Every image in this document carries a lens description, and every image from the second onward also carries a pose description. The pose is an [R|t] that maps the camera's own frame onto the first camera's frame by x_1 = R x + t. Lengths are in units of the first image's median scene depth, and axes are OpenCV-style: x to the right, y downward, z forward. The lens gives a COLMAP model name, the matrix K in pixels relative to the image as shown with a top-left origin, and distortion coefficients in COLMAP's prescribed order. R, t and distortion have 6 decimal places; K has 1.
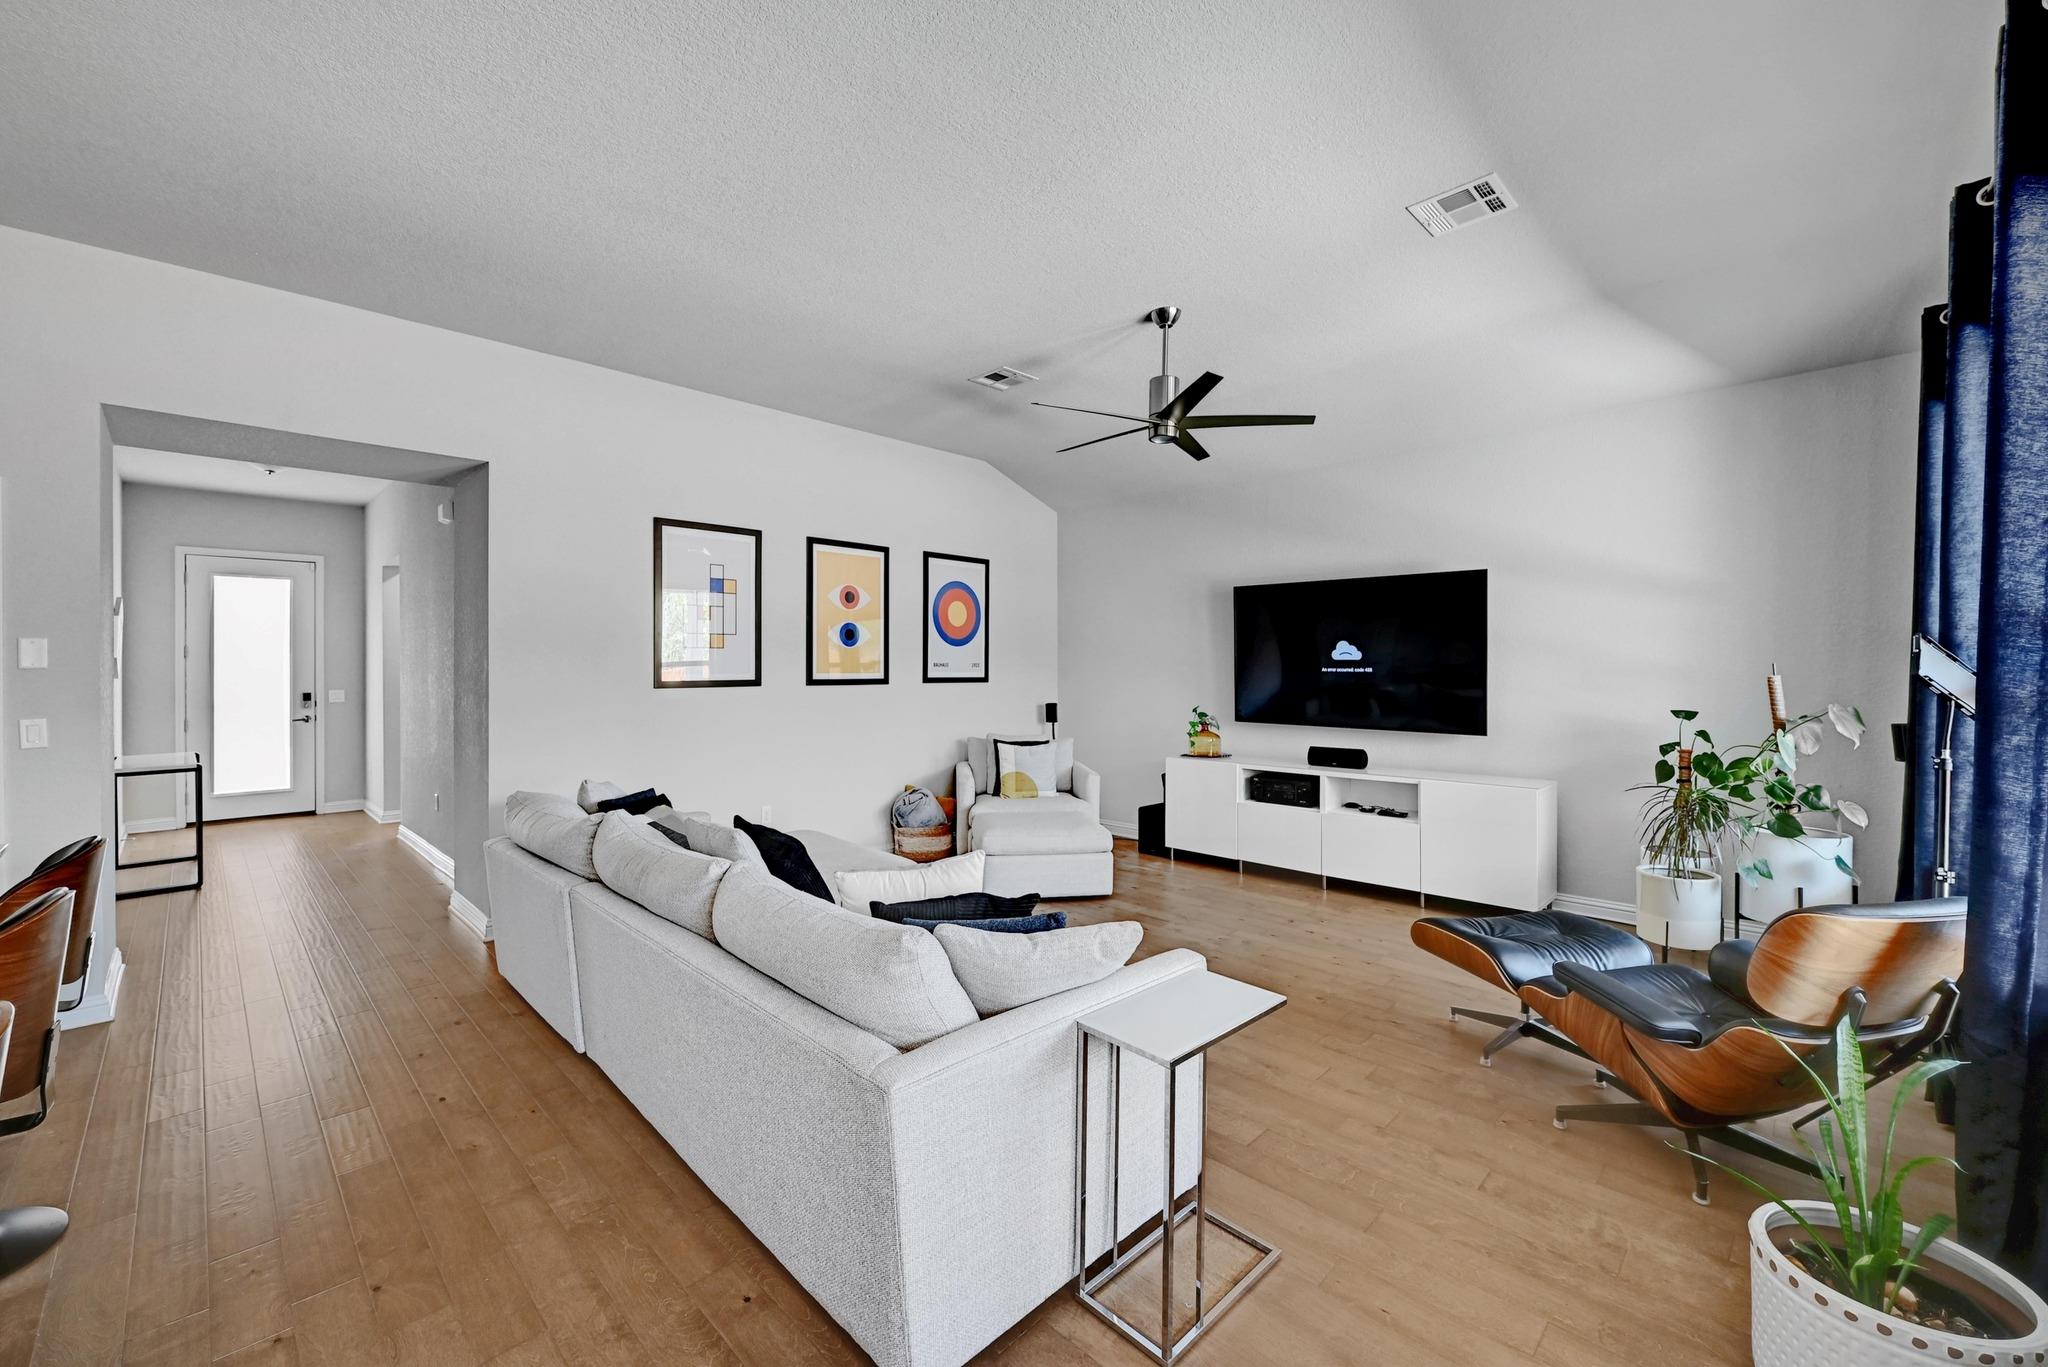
lens RADIAL K [[809.0, 0, 1062.1], [0, 809.0, 670.3], [0, 0, 1]] dist [0.005051, 0.000246]
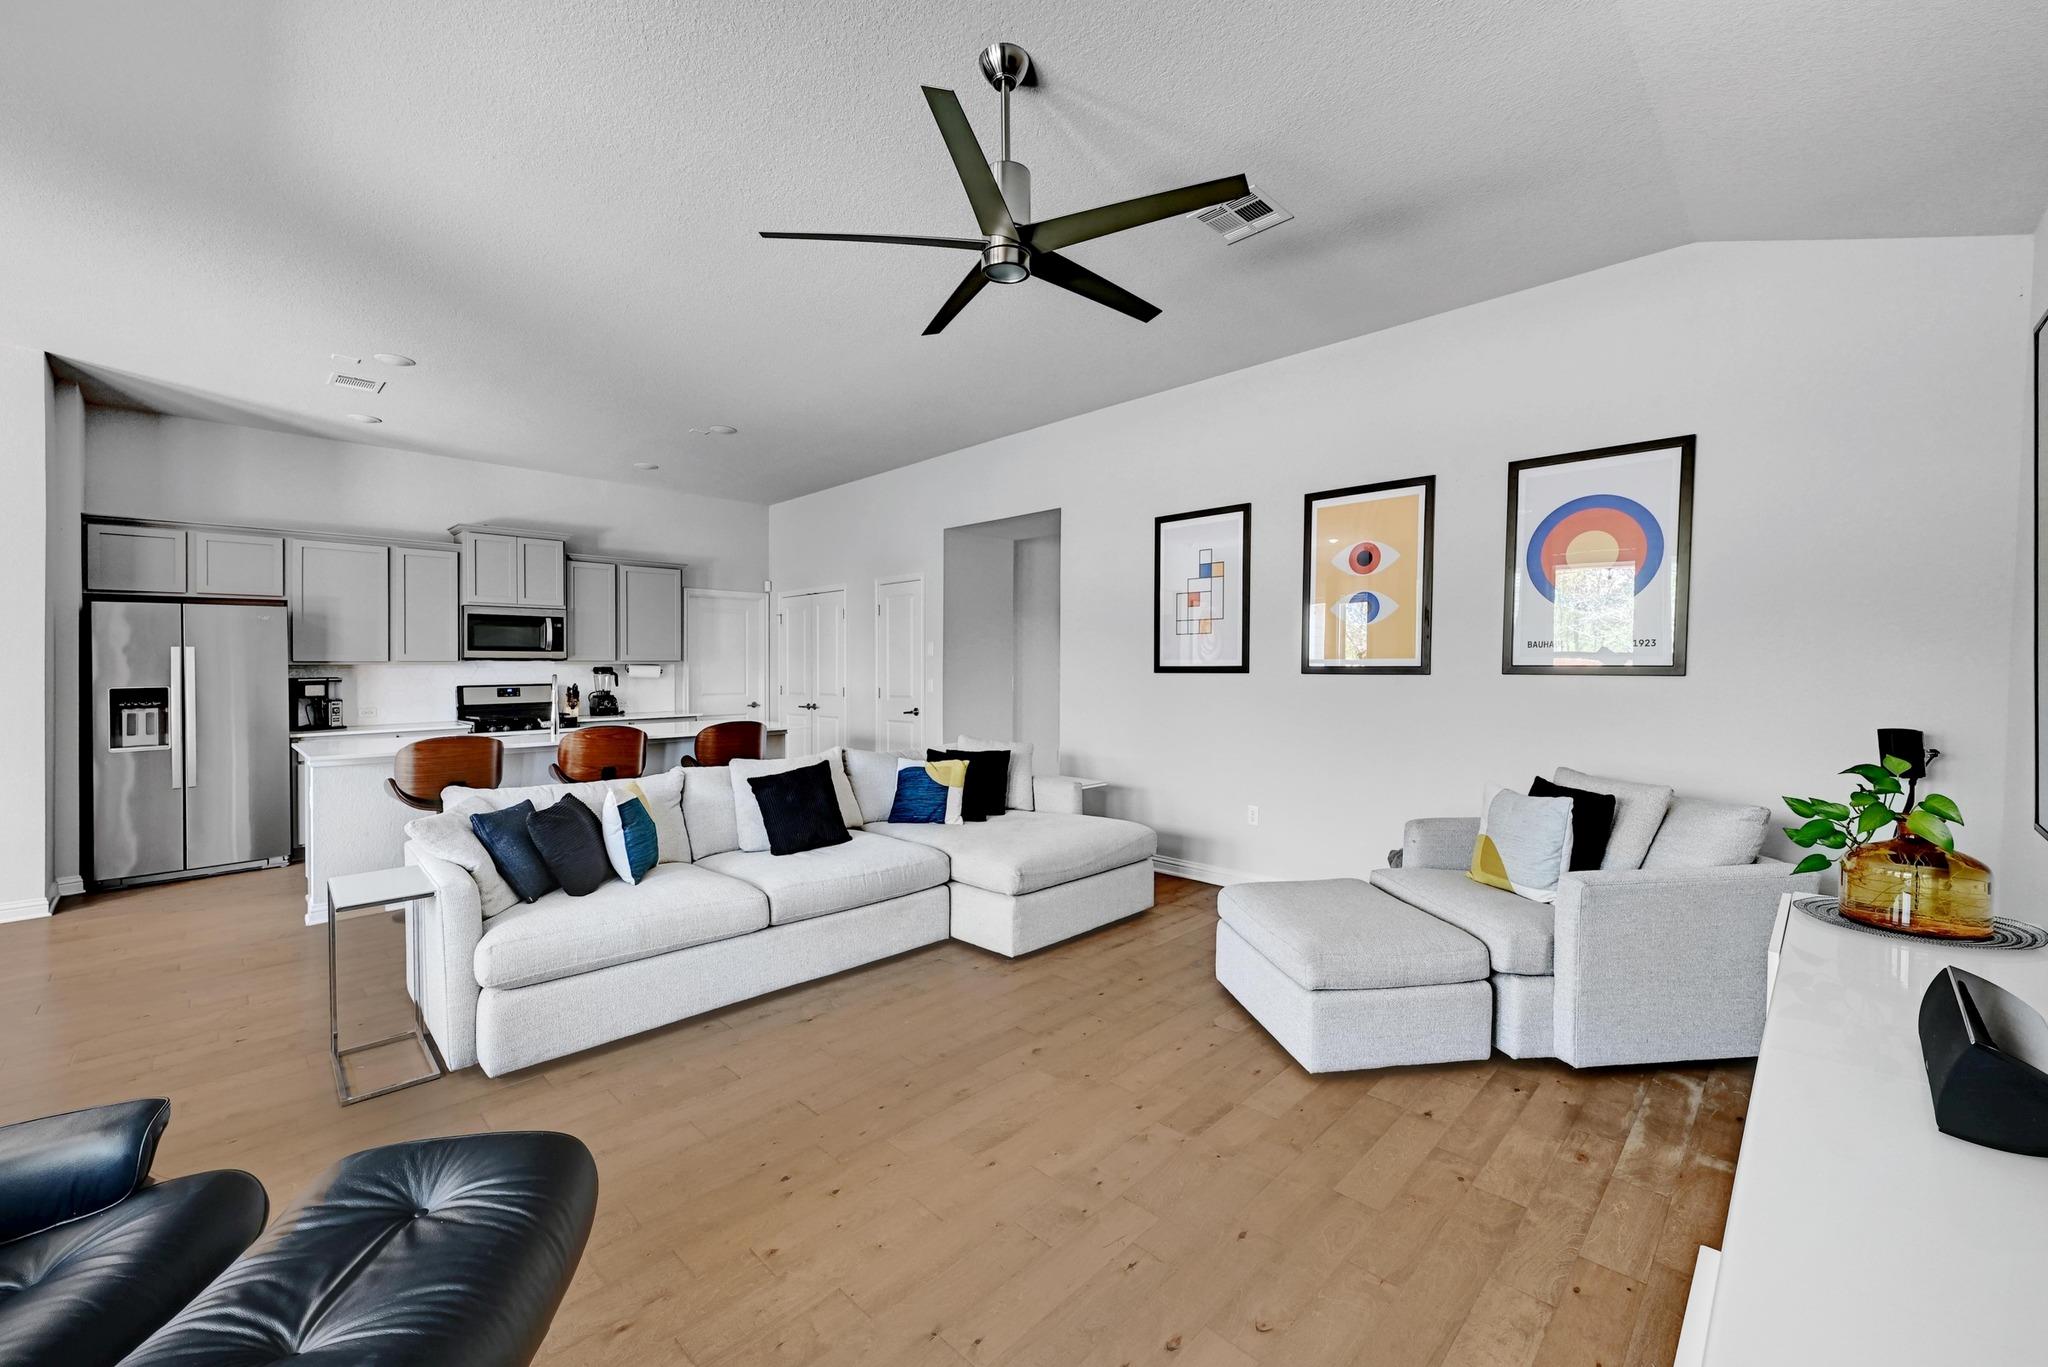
lens RADIAL K [[809.0, 0, 1036.1], [0, 809.0, 683.5], [0, 0, 1]] dist [0.005051, 0.000246]
pose [[-0.008184, 0.023160, -0.999698, 0.541860], [-0.000539, 0.999732, 0.023165, 0.010336], [0.999966, 0.000728, -0.008169, 0.760991]]
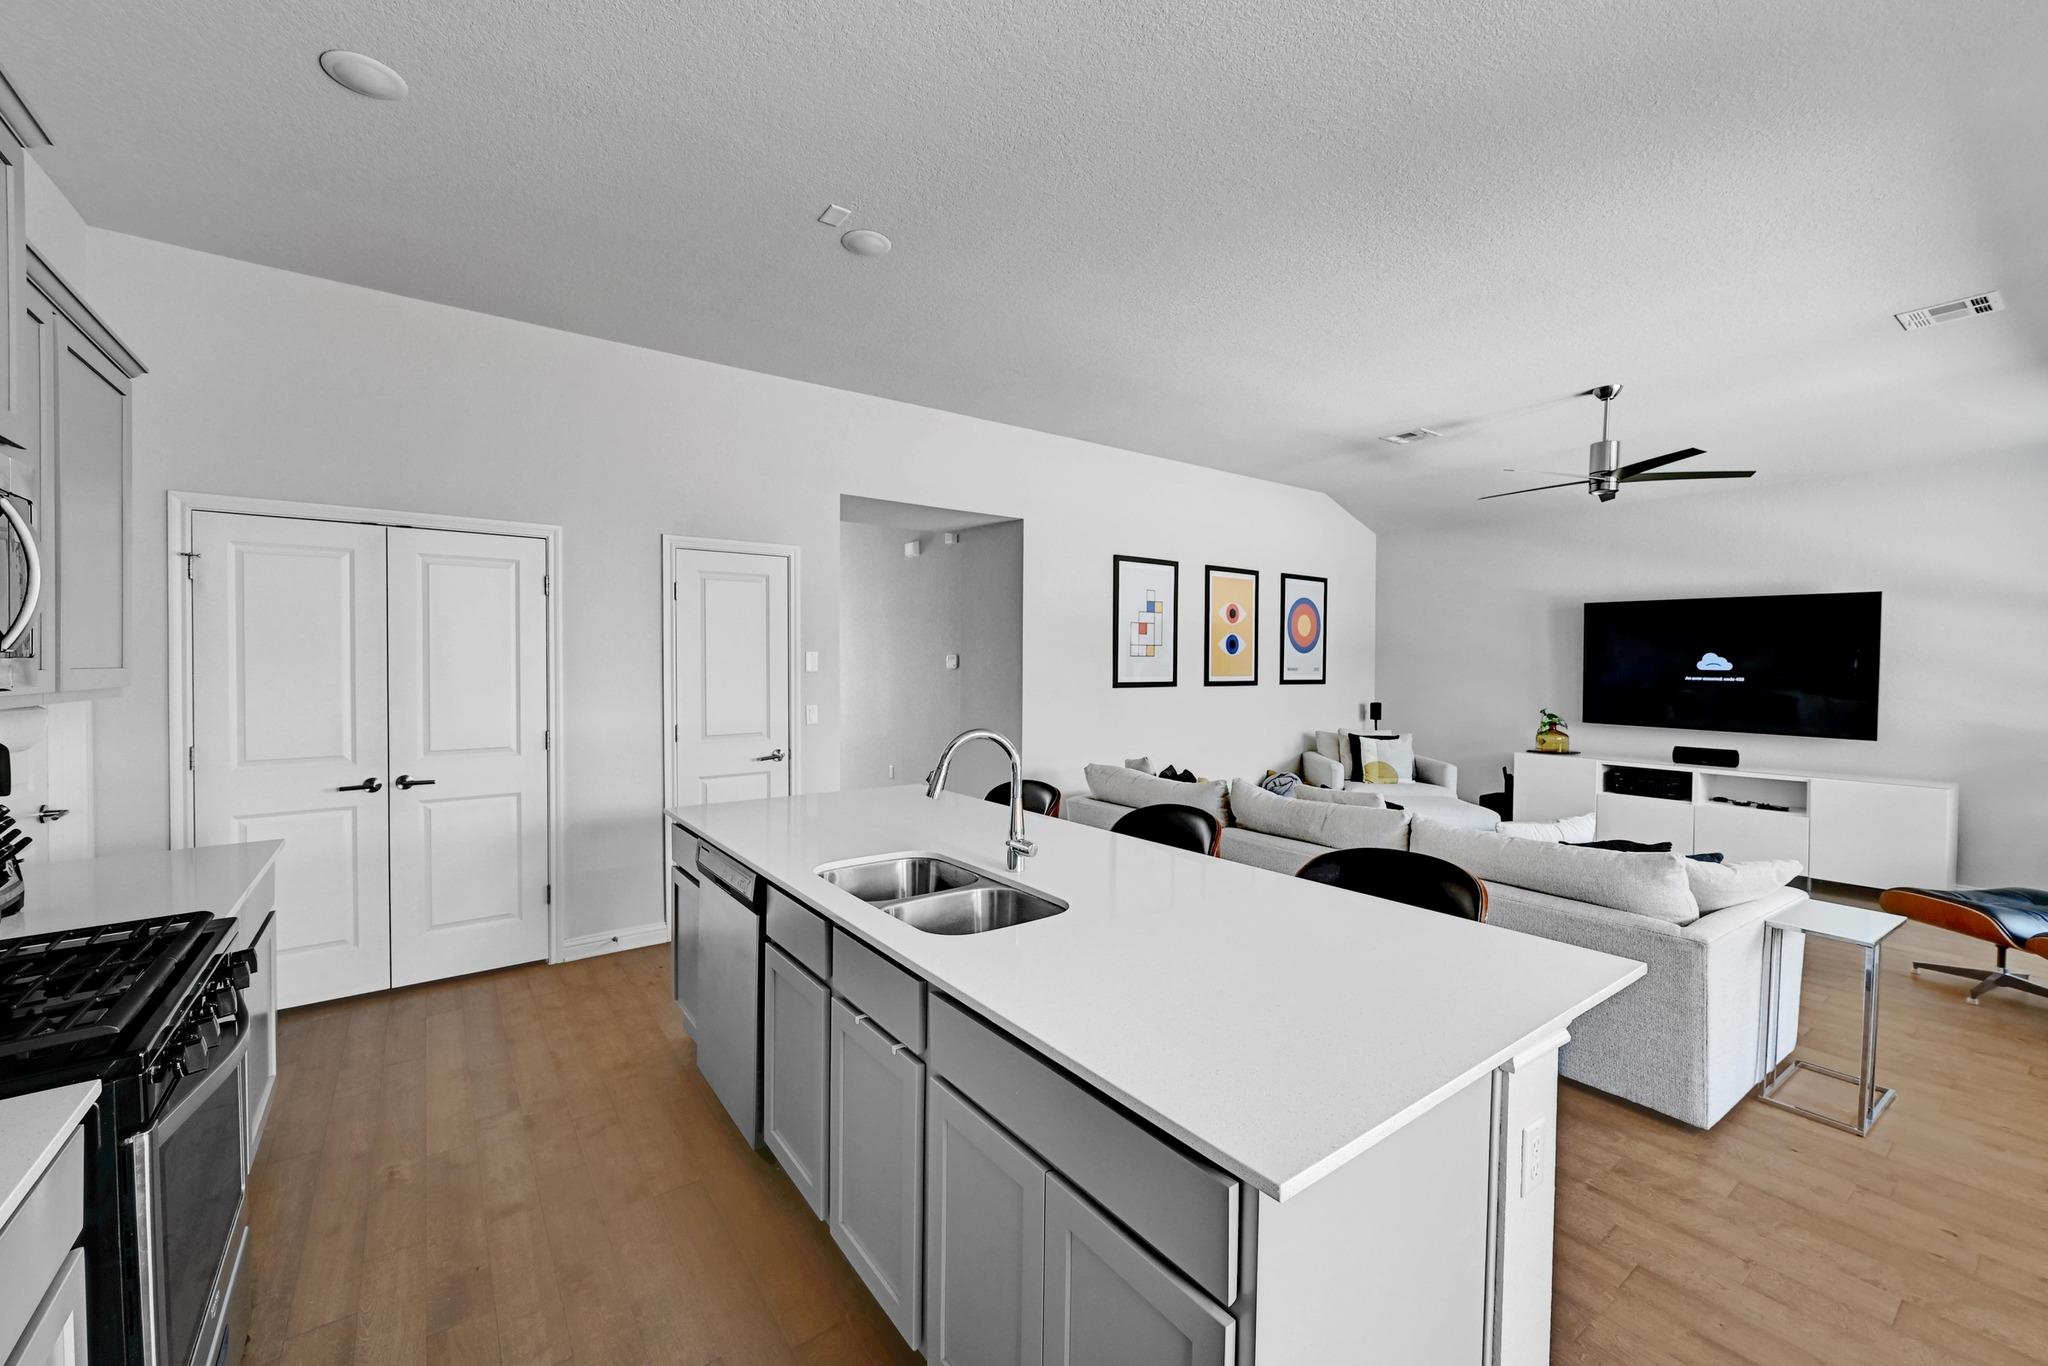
lens RADIAL K [[809.0, 0, 1035.9], [0, 809.0, 667.1], [0, 0, 1]] dist [0.005051, 0.000246]
pose [[0.985297, 0.008600, -0.170634, -0.357873], [-0.008024, 0.999960, 0.004064, -0.012951], [0.170662, -0.002635, 0.985326, -0.250733]]
